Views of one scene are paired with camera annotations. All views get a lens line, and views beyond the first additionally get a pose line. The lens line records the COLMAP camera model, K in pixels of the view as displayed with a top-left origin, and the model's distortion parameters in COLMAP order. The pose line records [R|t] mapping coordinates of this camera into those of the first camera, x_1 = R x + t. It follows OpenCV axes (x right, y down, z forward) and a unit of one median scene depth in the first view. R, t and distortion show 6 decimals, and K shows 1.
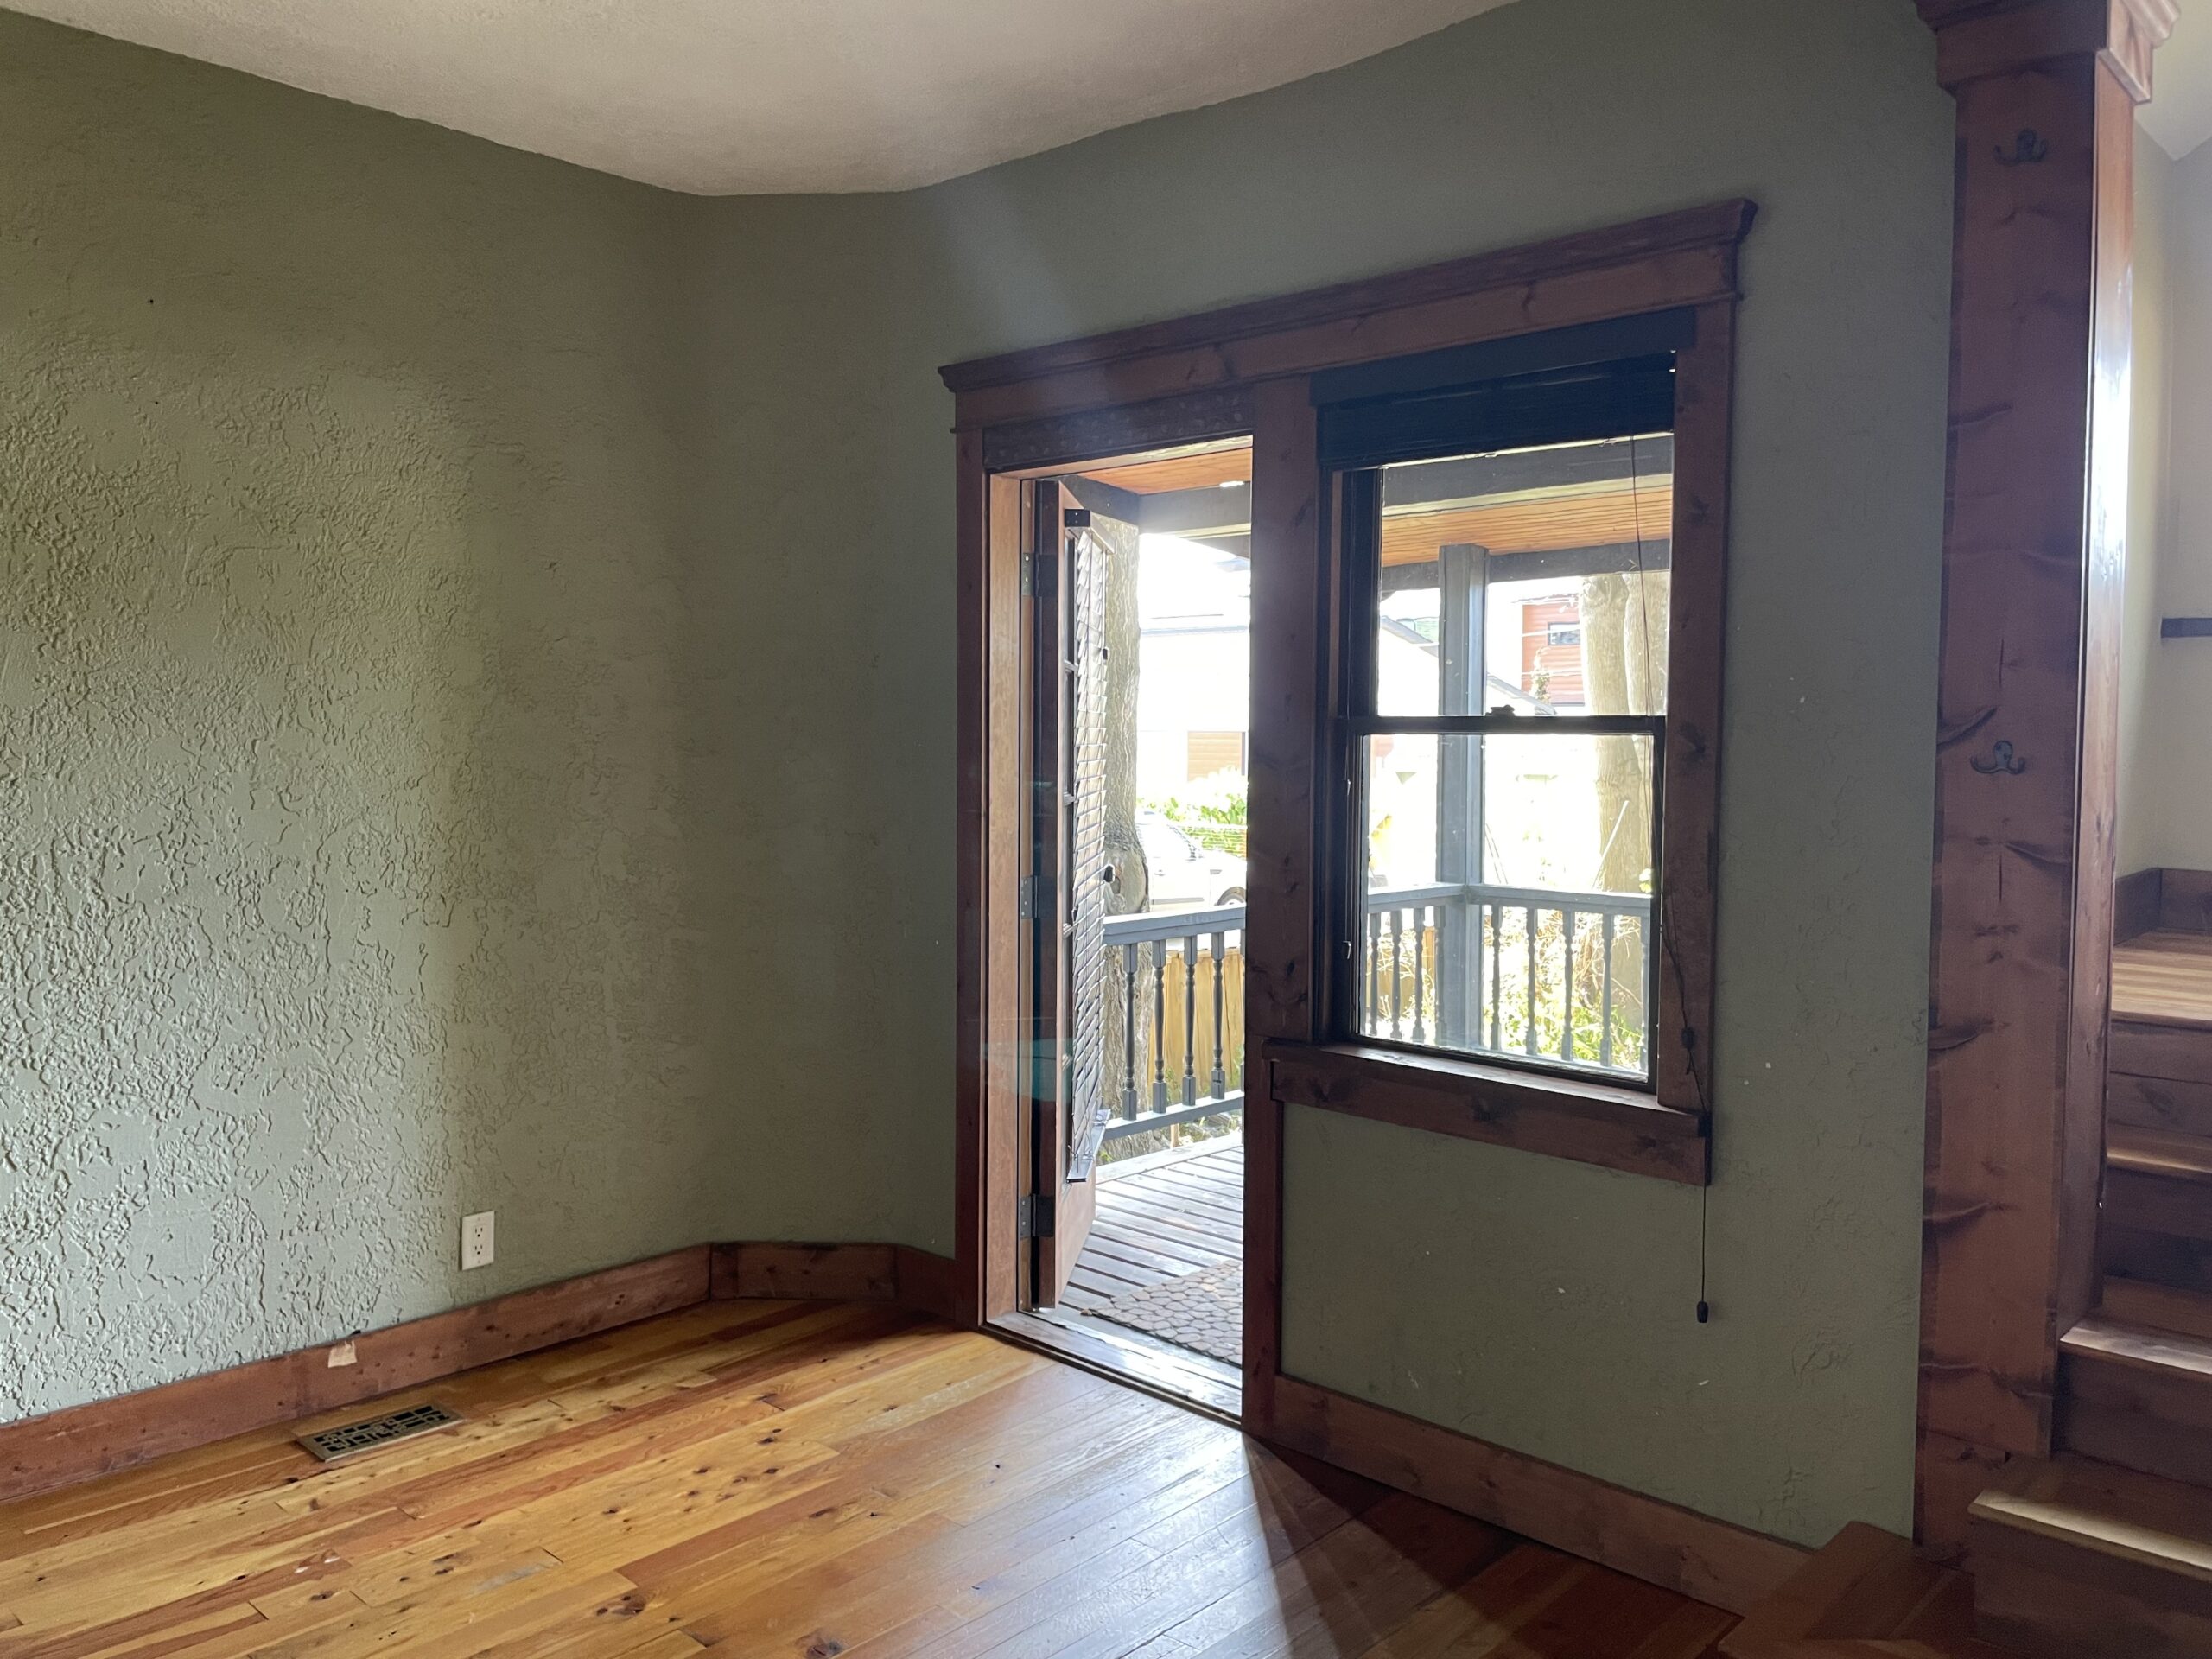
lens RADIAL K [[1722.5, 0, 1106.0], [0, 1722.5, 829.5], [0, 0, 1]] dist [0.094864, -0.123161]
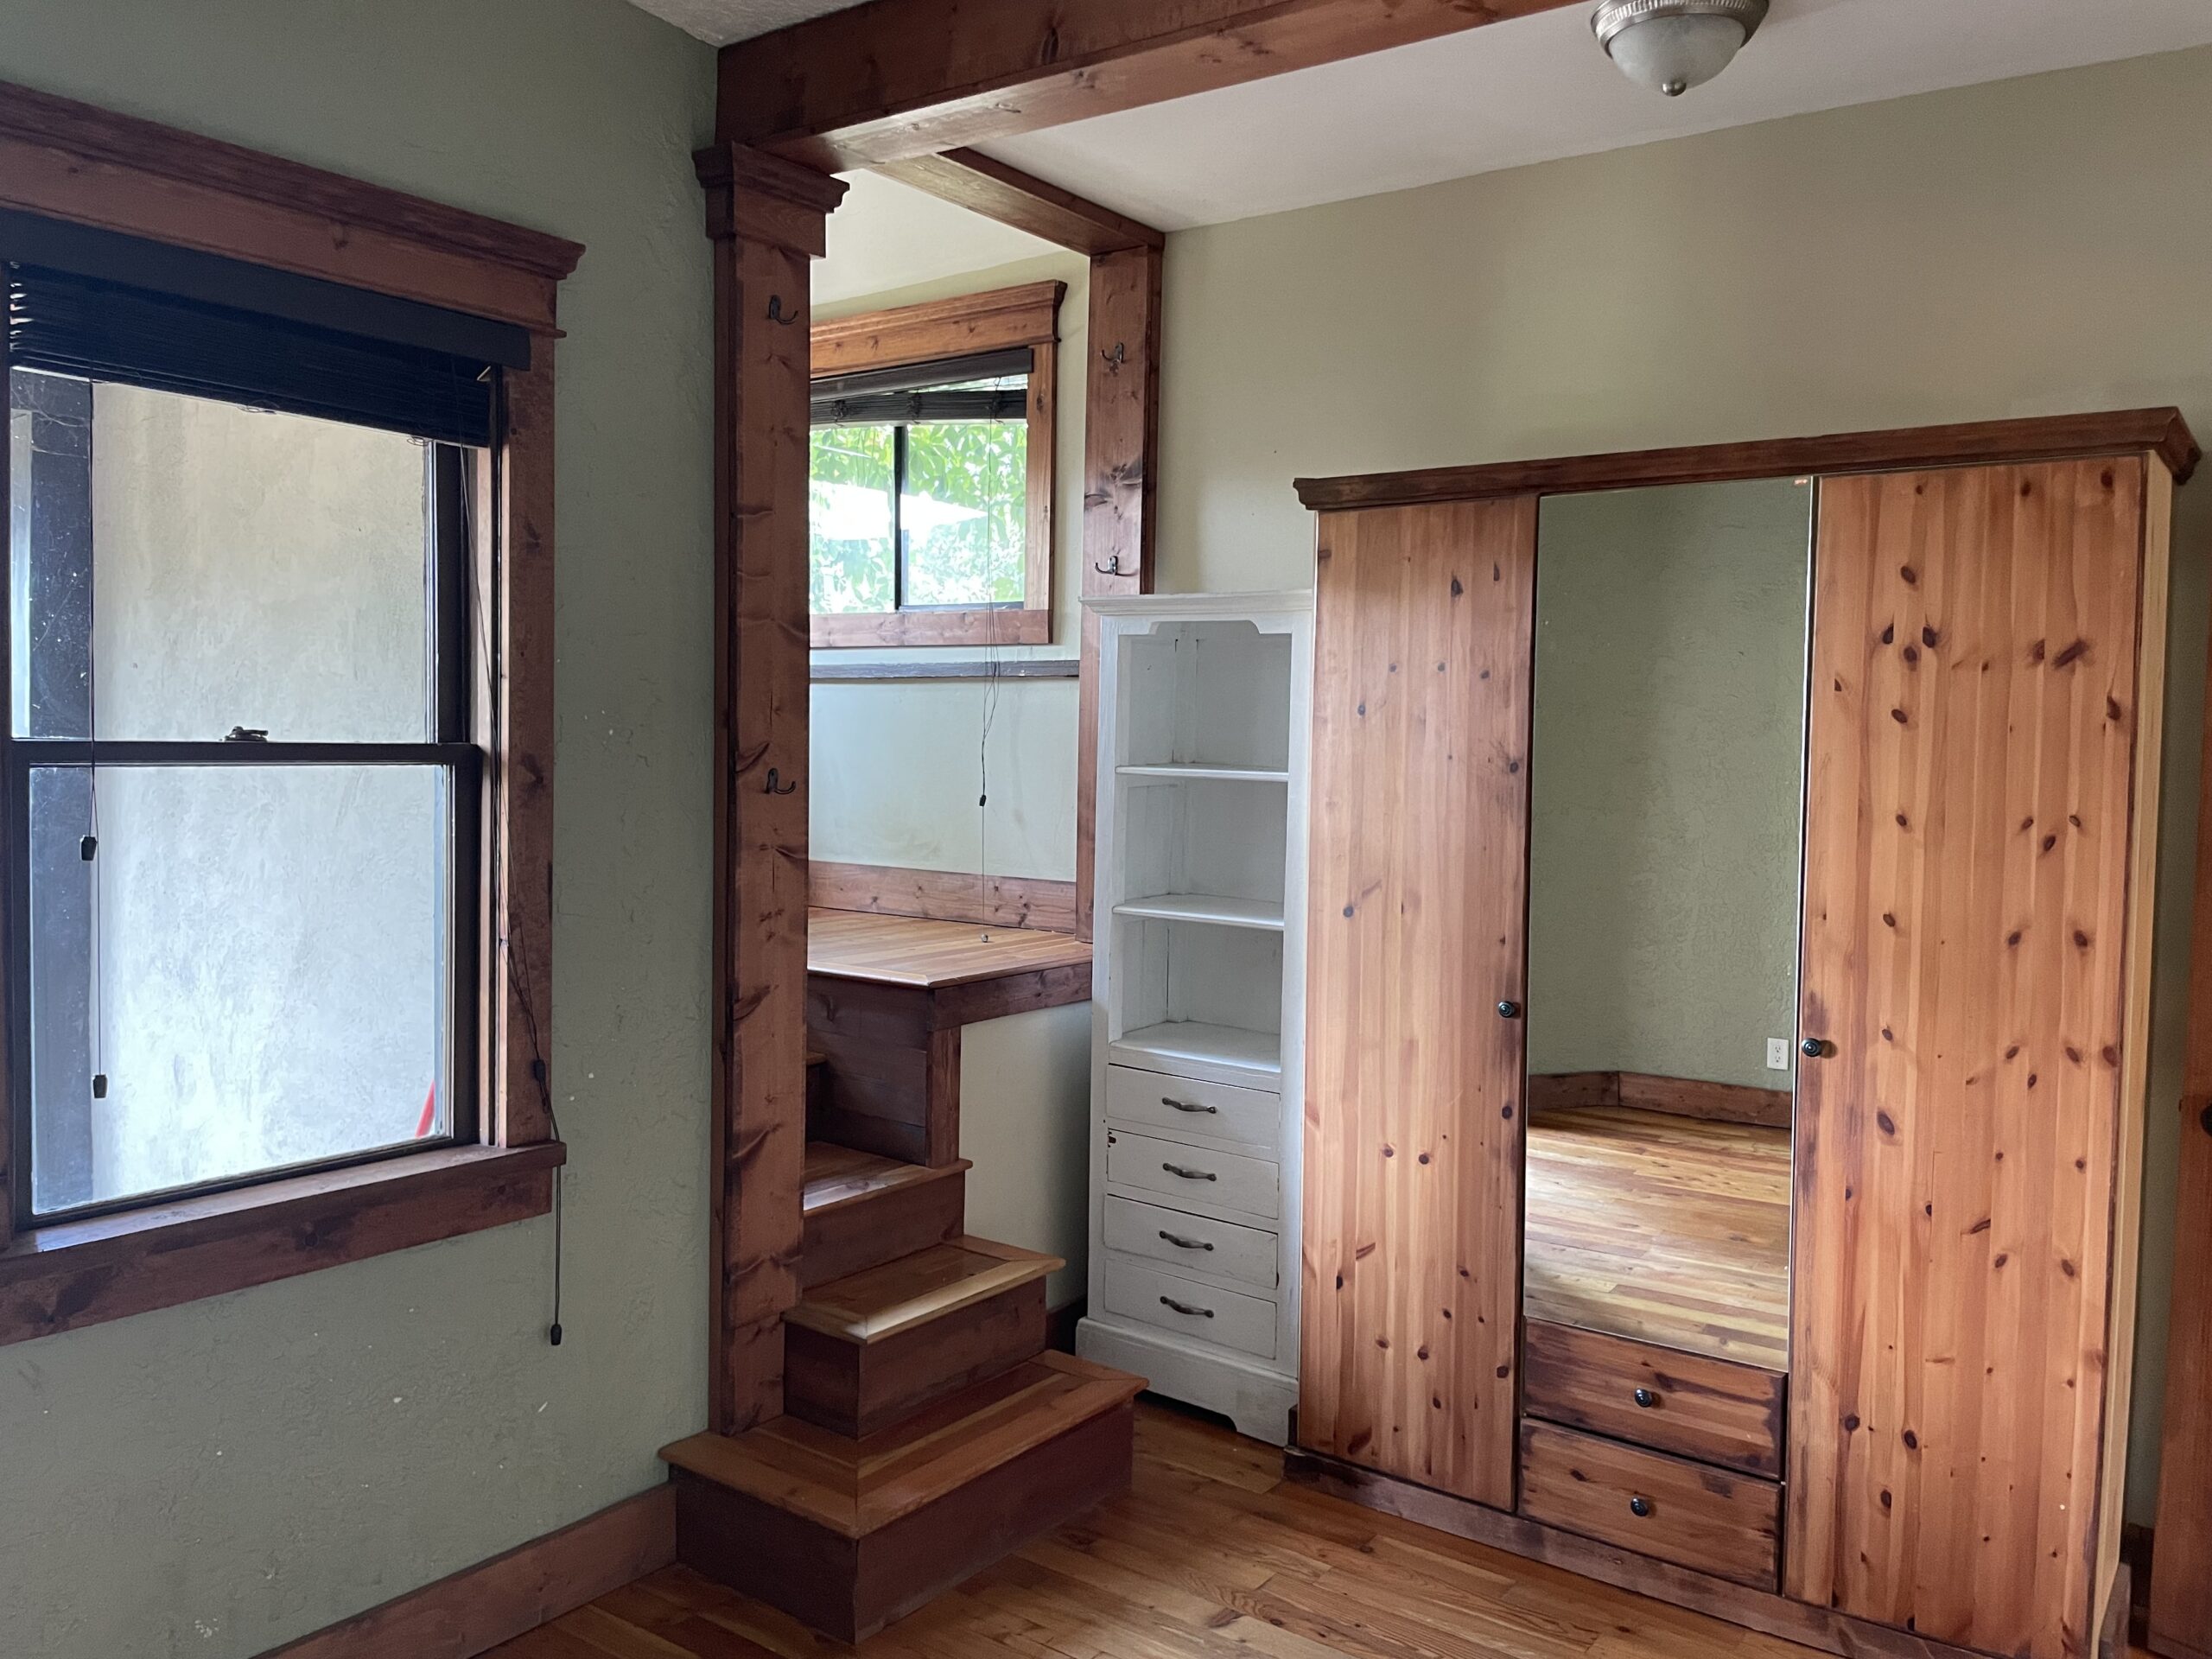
lens RADIAL K [[1722.5, 0, 1106.0], [0, 1722.5, 829.5], [0, 0, 1]] dist [0.094864, -0.123161]
pose [[-0.111621, -0.070306, 0.991261, -0.697919], [0.034388, 0.996624, 0.074559, -0.082581], [-0.993156, 0.042410, -0.108826, 0.805722]]
